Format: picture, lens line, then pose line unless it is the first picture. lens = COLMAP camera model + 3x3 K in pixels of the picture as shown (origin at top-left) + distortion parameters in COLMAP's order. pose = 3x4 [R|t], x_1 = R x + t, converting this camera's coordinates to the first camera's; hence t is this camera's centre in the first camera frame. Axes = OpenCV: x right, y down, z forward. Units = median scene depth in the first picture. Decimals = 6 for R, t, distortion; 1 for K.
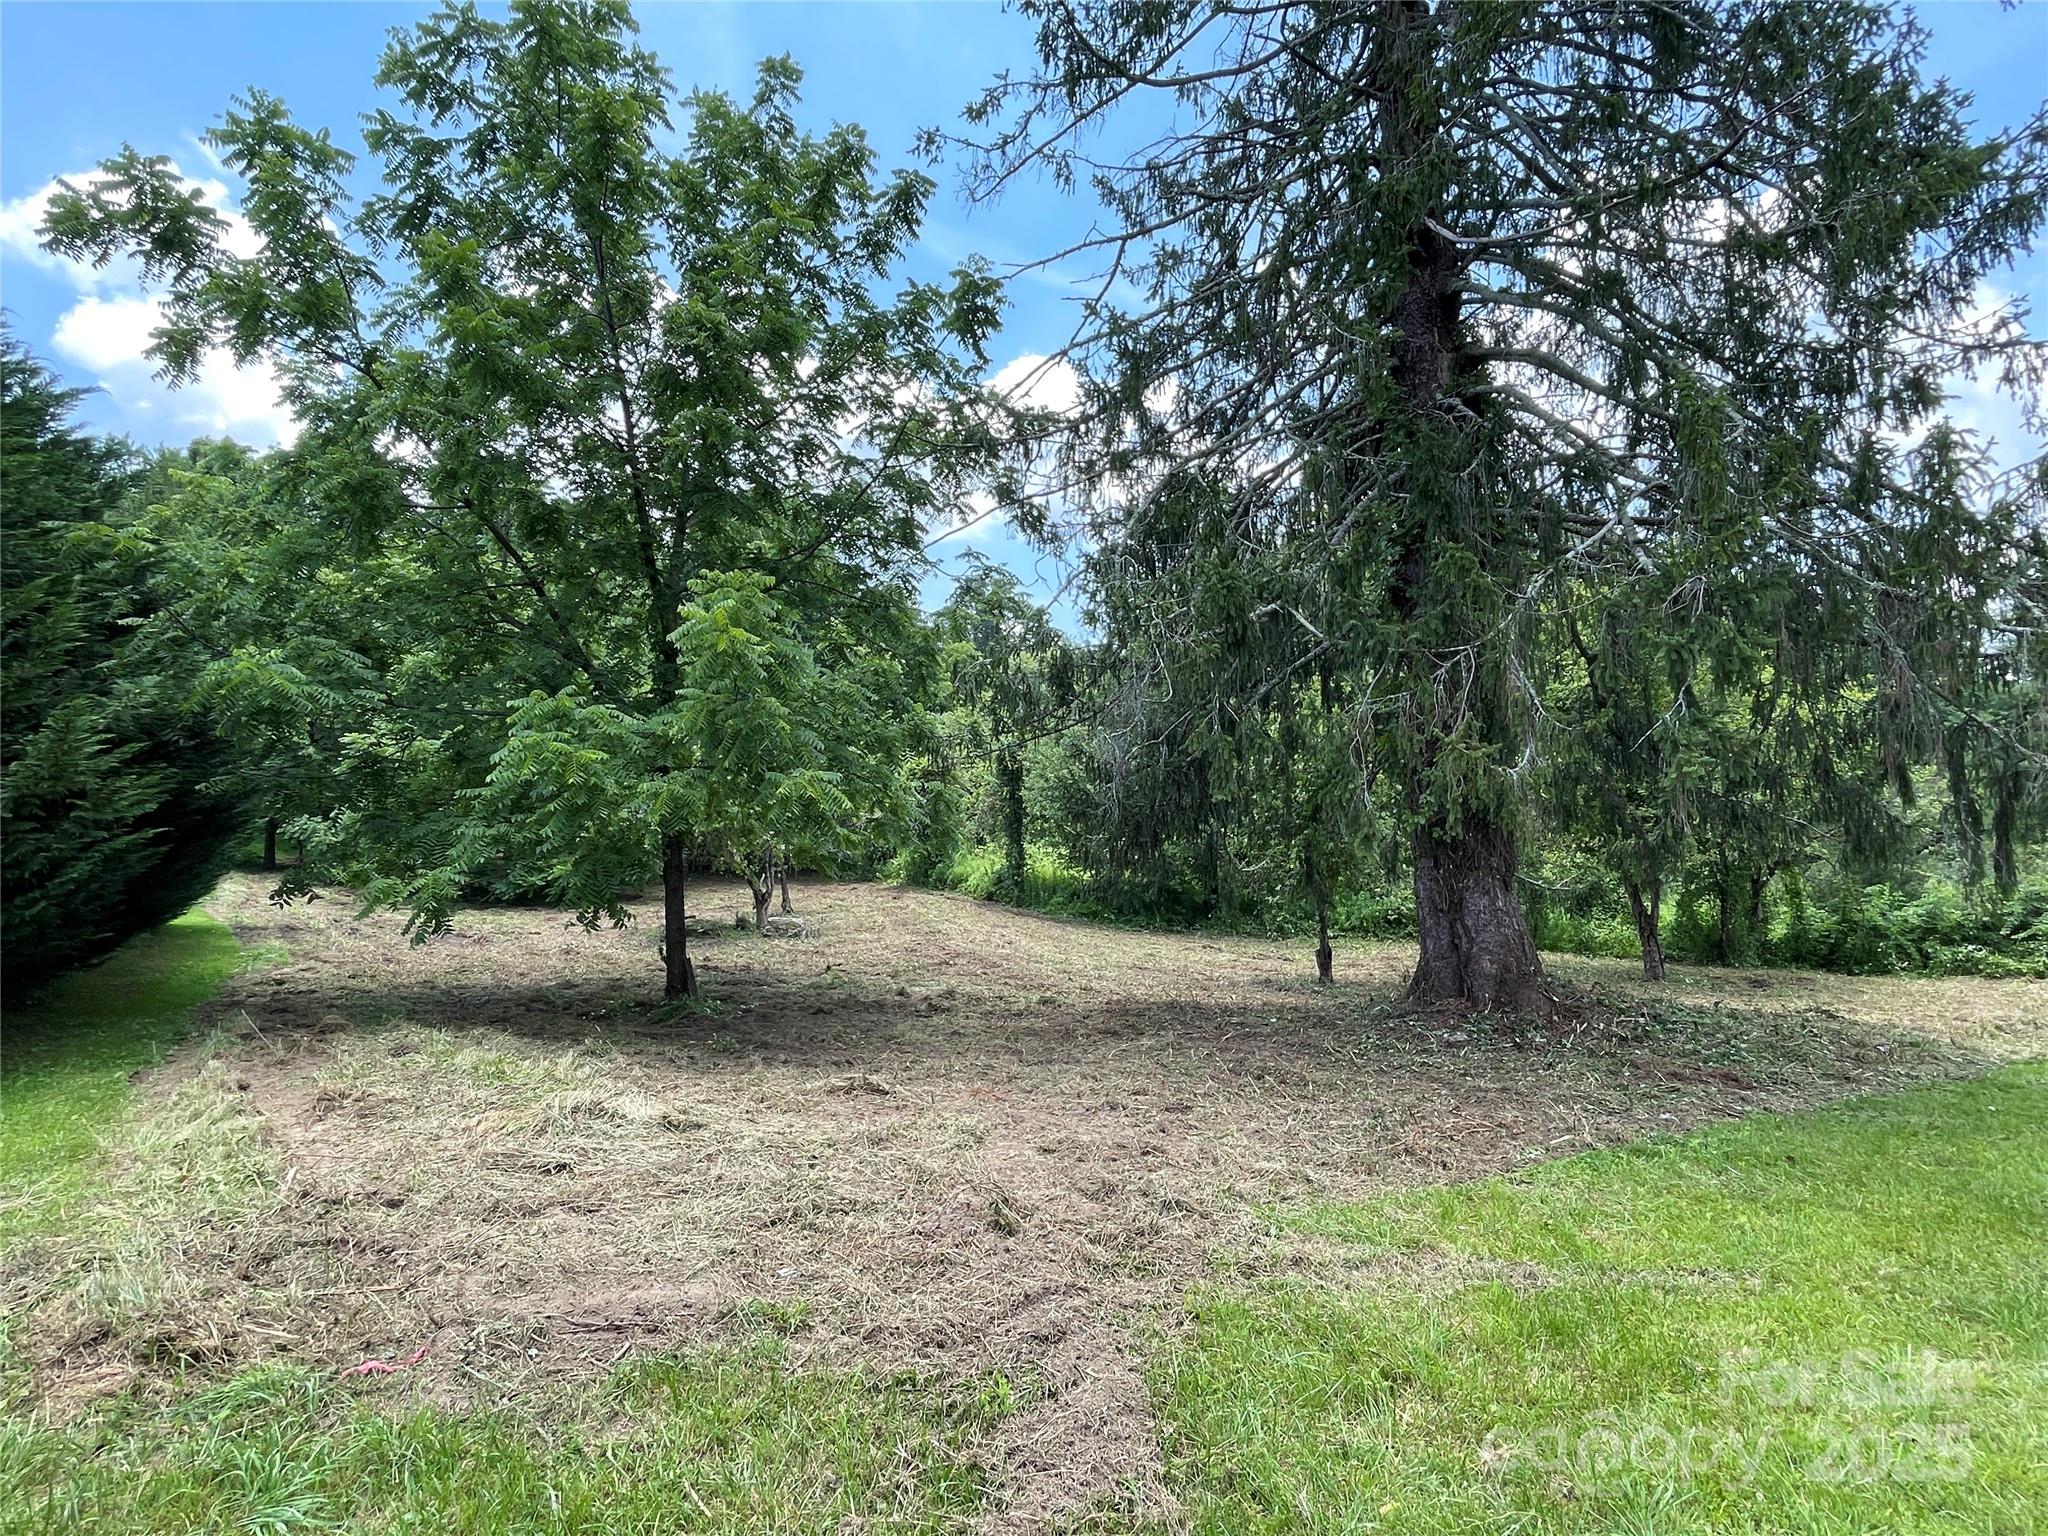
lens RADIAL K [[1023.8, 0, 1008.7], [0, 1023.8, 765.7], [0, 0, 1]] dist [0.004633, 0.000269]
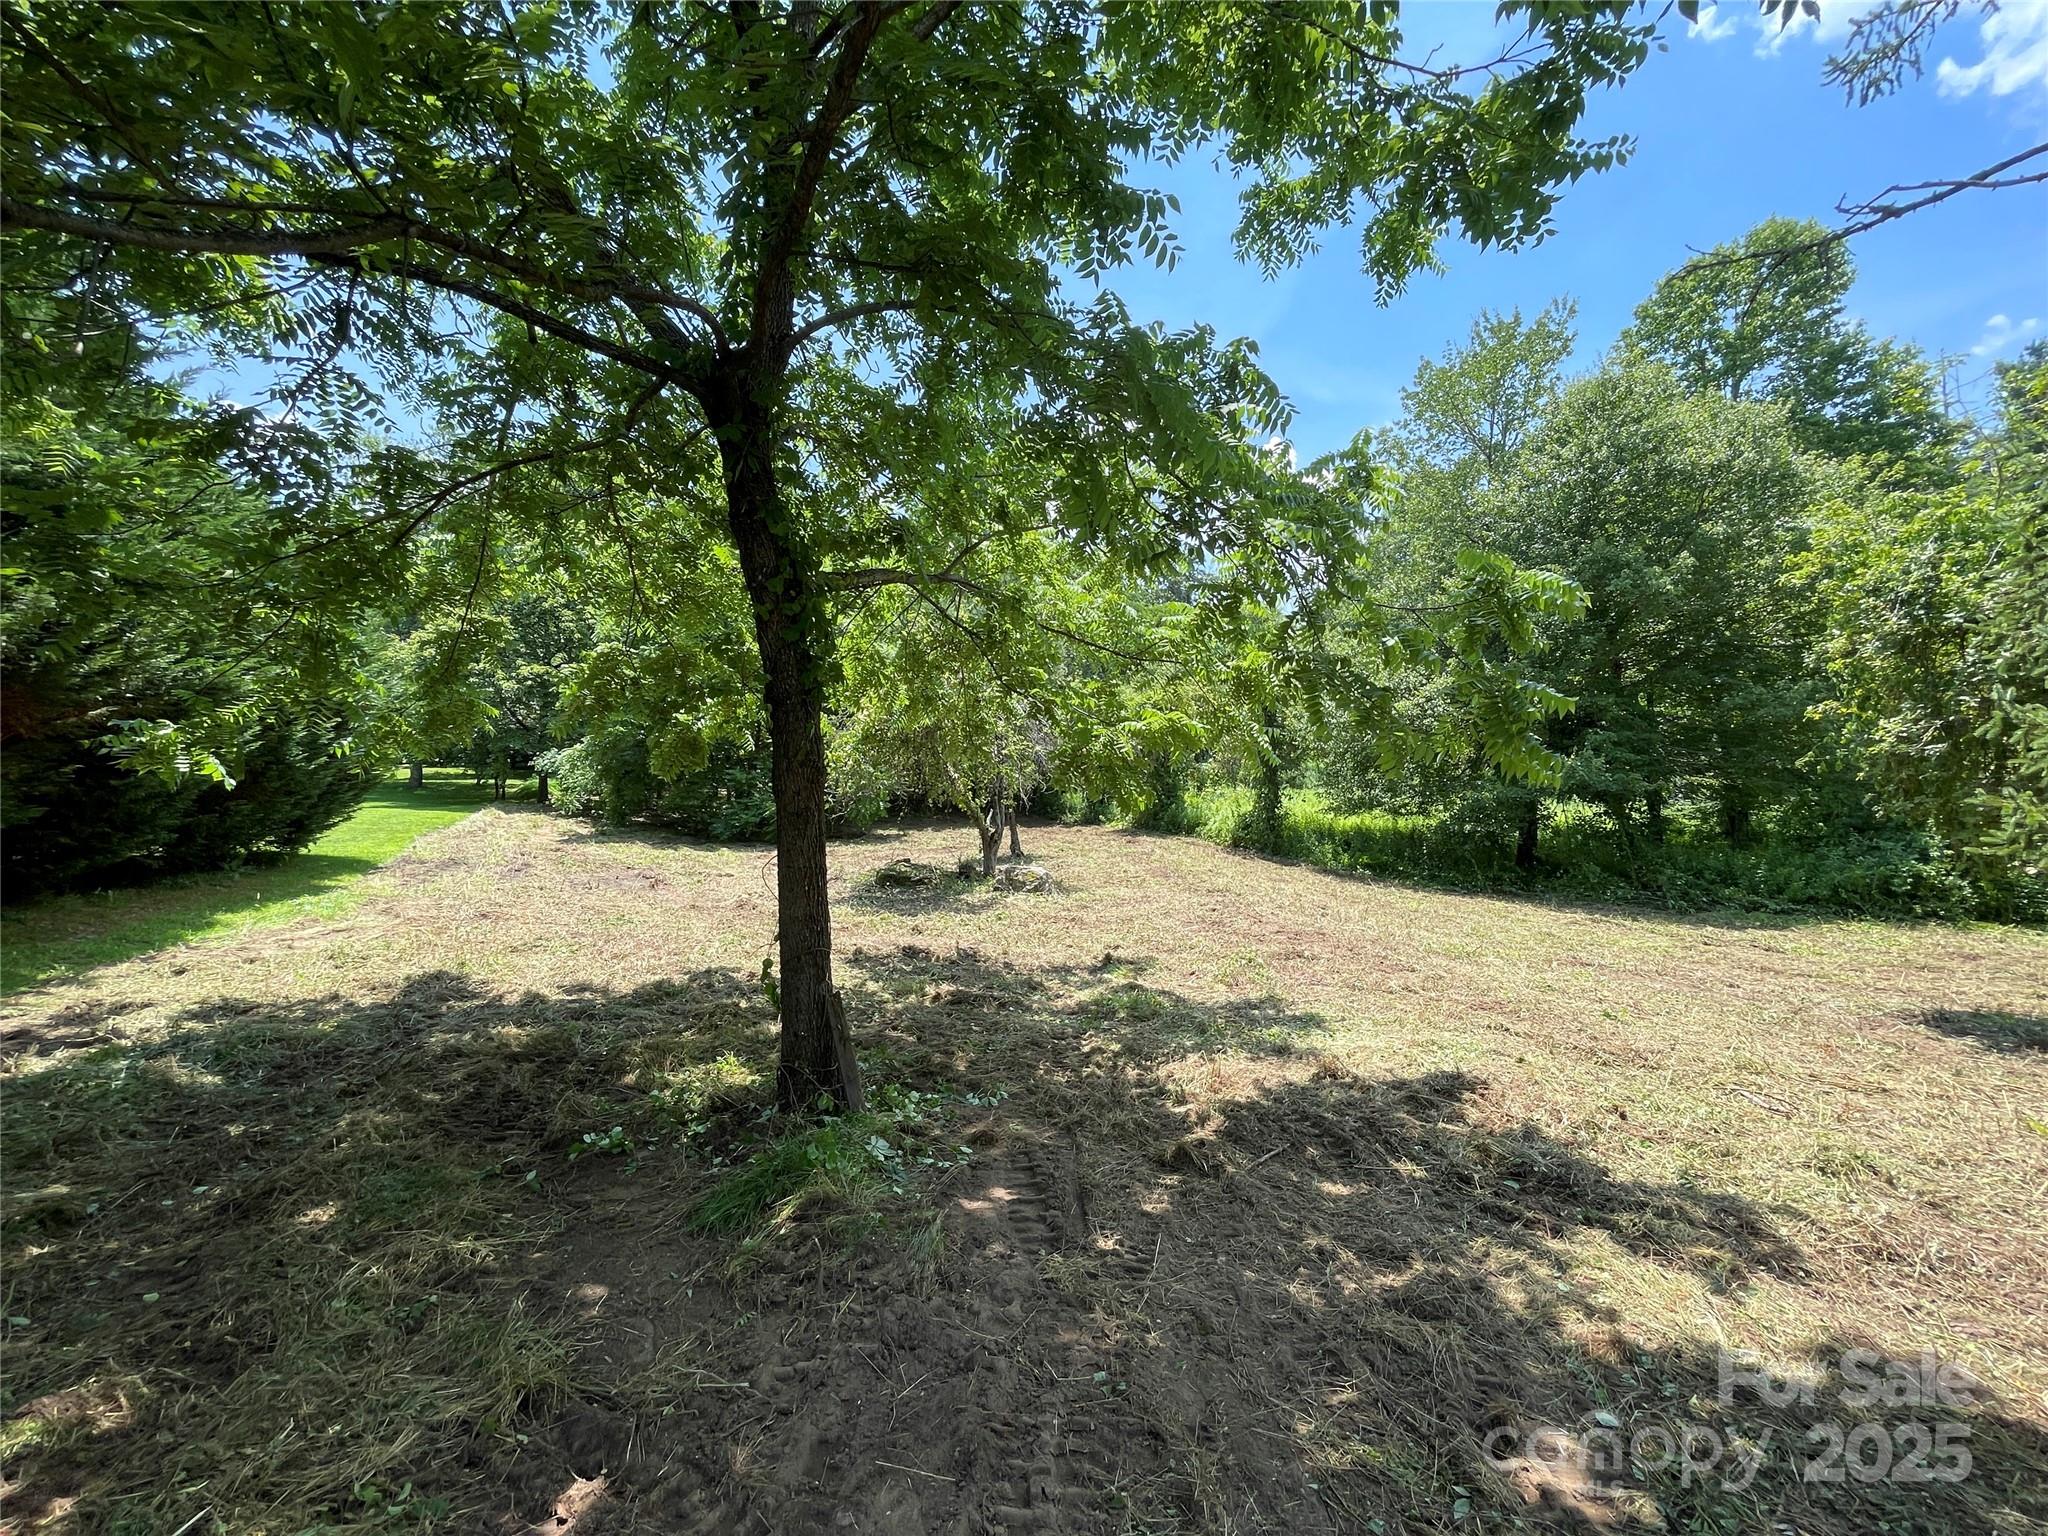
lens RADIAL K [[827.9, 0, 1021.6], [0, 827.9, 772.0], [0, 0, 1]] dist [-0.003708, 0.000445]
pose [[0.982940, 0.006314, -0.183817, -0.081495], [0.002130, 0.998953, 0.045705, 0.039111], [0.183913, -0.045317, 0.981897, 0.307904]]
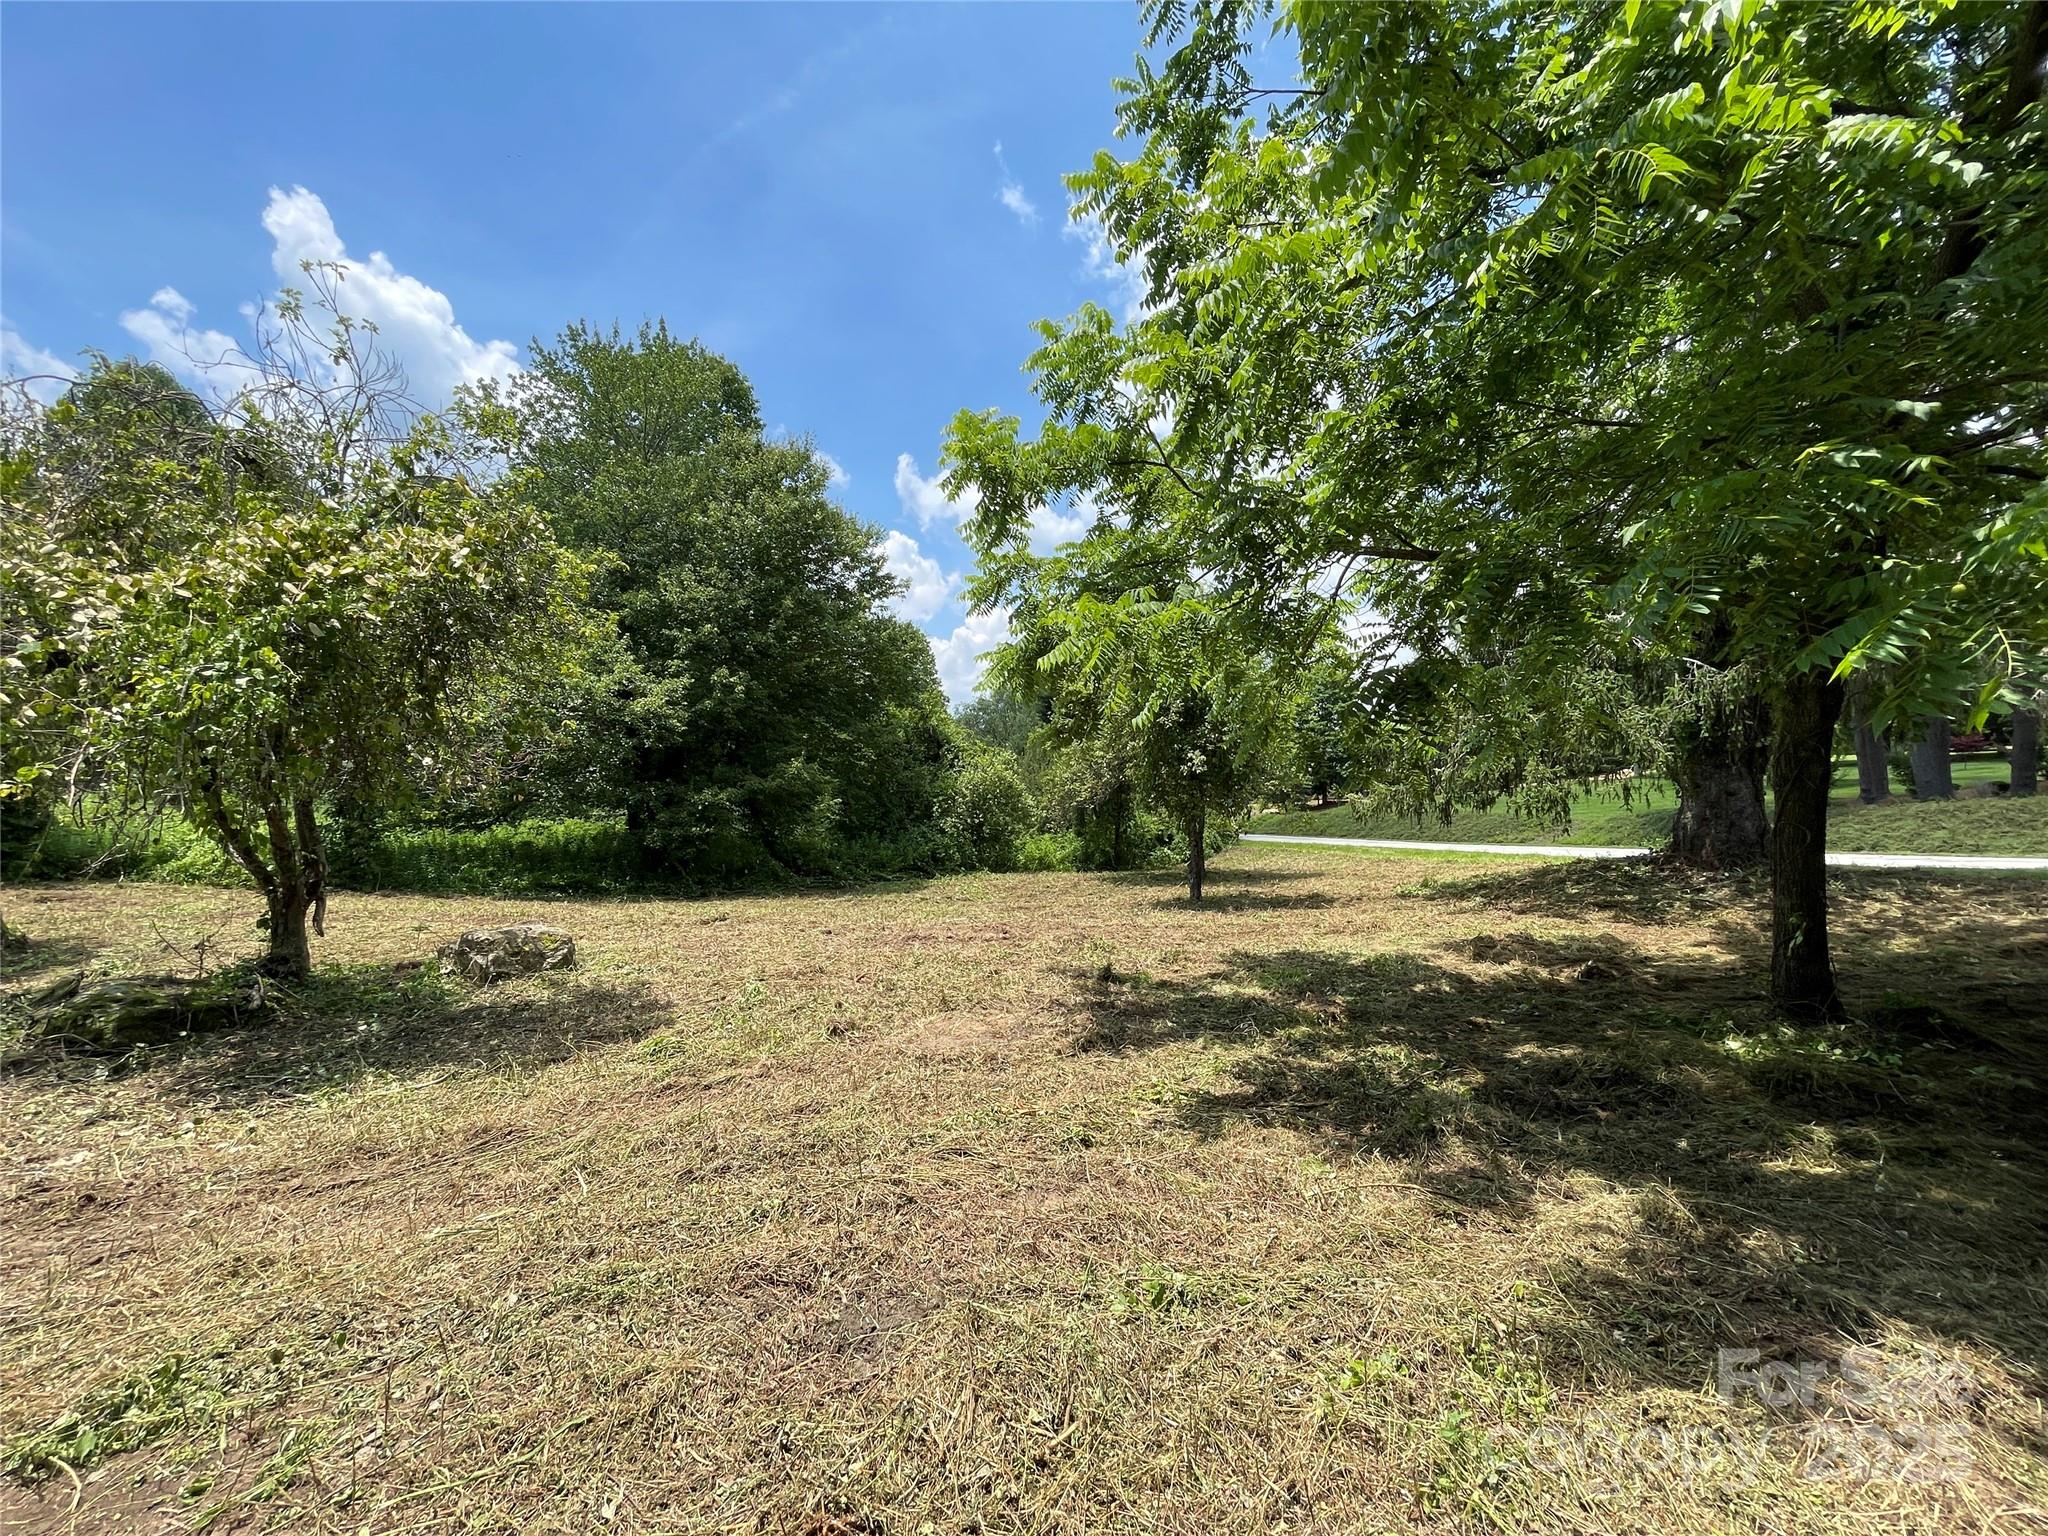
lens RADIAL K [[827.9, 0, 1024.6], [0, 827.9, 767.5], [0, 0, 1]] dist [-0.003708, 0.000445]
pose [[0.341034, 0.041054, 0.939154, -0.360711], [-0.057600, 0.998081, -0.022714, 0.060276], [-0.938285, -0.046349, 0.342745, 0.528716]]
